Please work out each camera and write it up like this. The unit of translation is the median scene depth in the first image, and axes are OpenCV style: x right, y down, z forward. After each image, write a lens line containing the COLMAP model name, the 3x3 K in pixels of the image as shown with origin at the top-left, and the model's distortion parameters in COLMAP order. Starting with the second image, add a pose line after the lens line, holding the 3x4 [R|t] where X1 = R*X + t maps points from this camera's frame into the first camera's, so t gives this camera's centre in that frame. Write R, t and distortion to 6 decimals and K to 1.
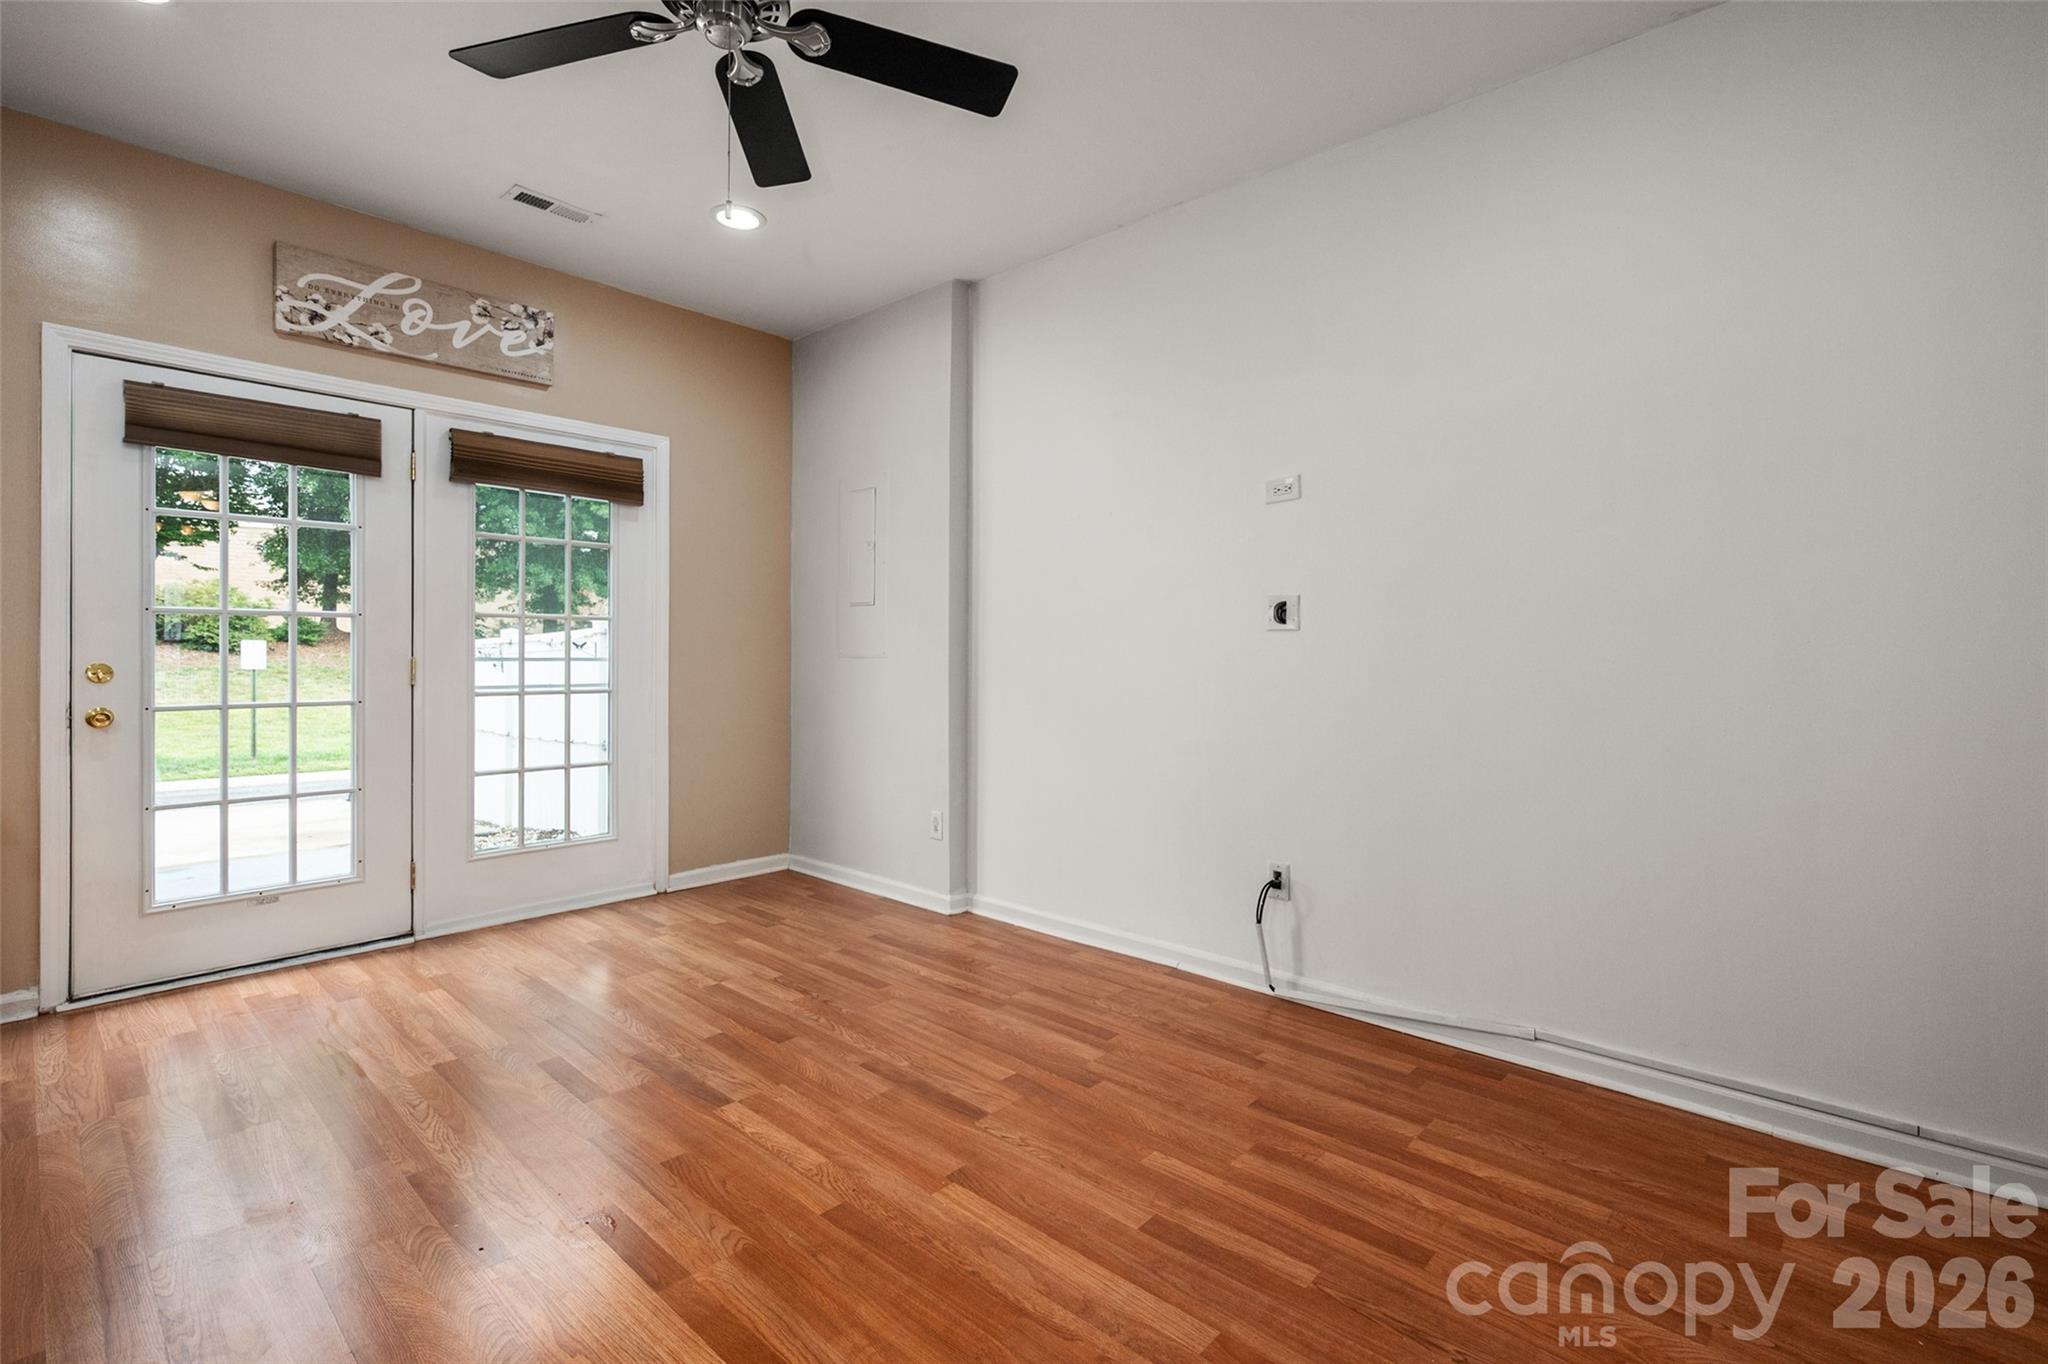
lens RADIAL K [[932.0, 0, 1041.0], [0, 932.0, 651.7], [0, 0, 1]] dist [-0.000712, -0.000549]
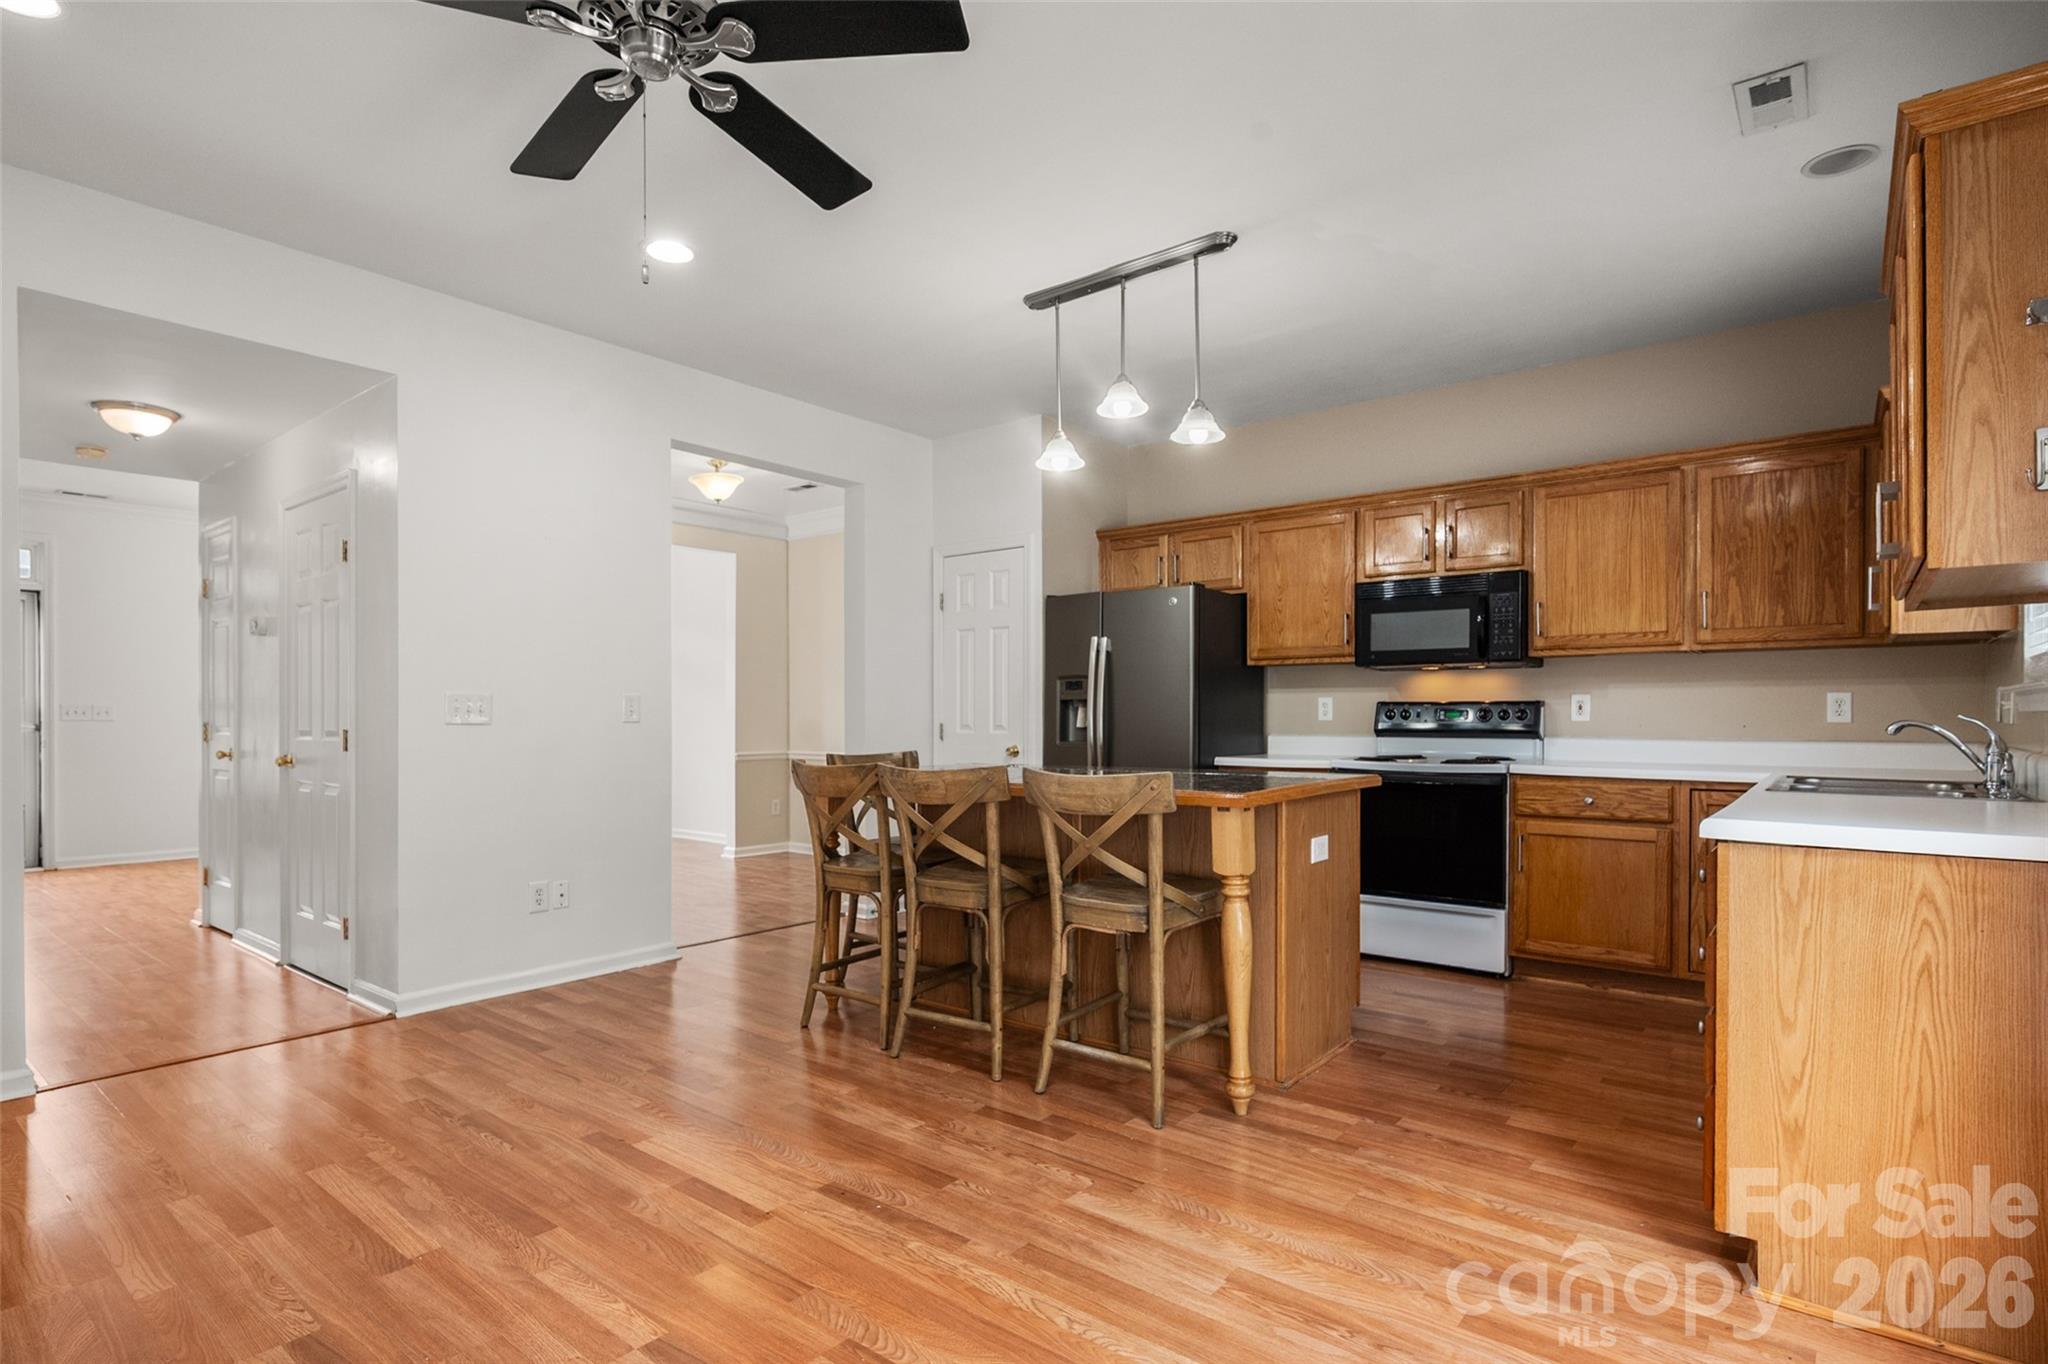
lens RADIAL K [[994.3, 0, 1057.7], [0, 994.3, 722.2], [0, 0, 1]] dist [0.001481, -0.001968]
pose [[-0.996935, -0.001360, -0.078218, -0.405244], [-0.001659, 0.999992, 0.003759, -0.000360], [0.078212, 0.003877, -0.996929, 1.226576]]
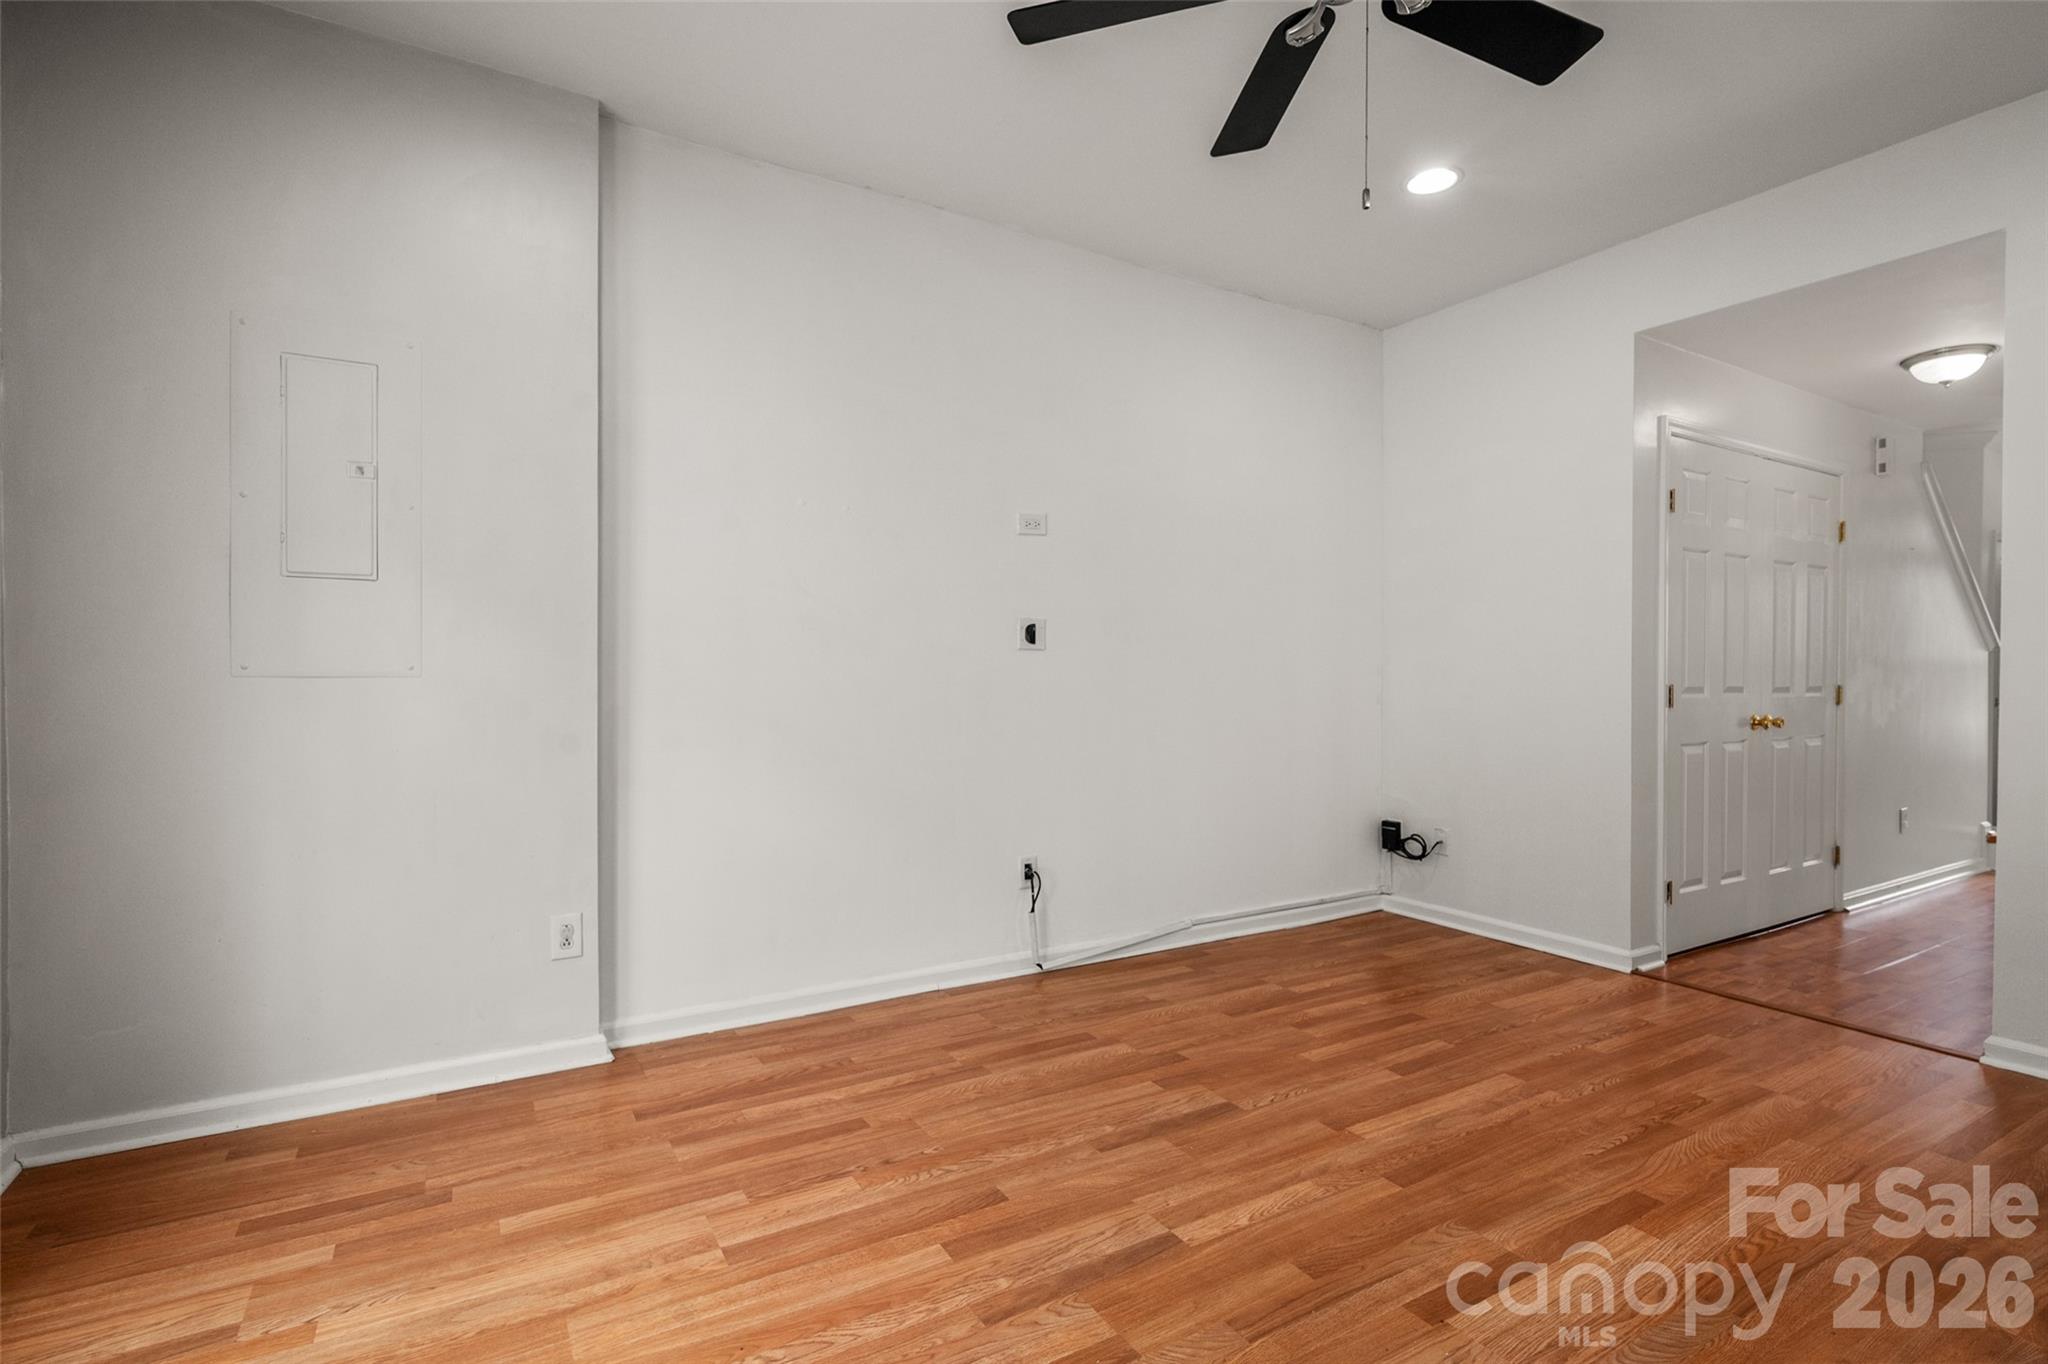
lens RADIAL K [[994.3, 0, 1025.9], [0, 994.3, 660.4], [0, 0, 1]] dist [0.001481, -0.001968]
pose [[0.284164, 0.005205, 0.958762, -0.819206], [-0.006469, 0.999973, -0.003511, -0.003920], [-0.958754, -0.005205, 0.284190, 0.604810]]
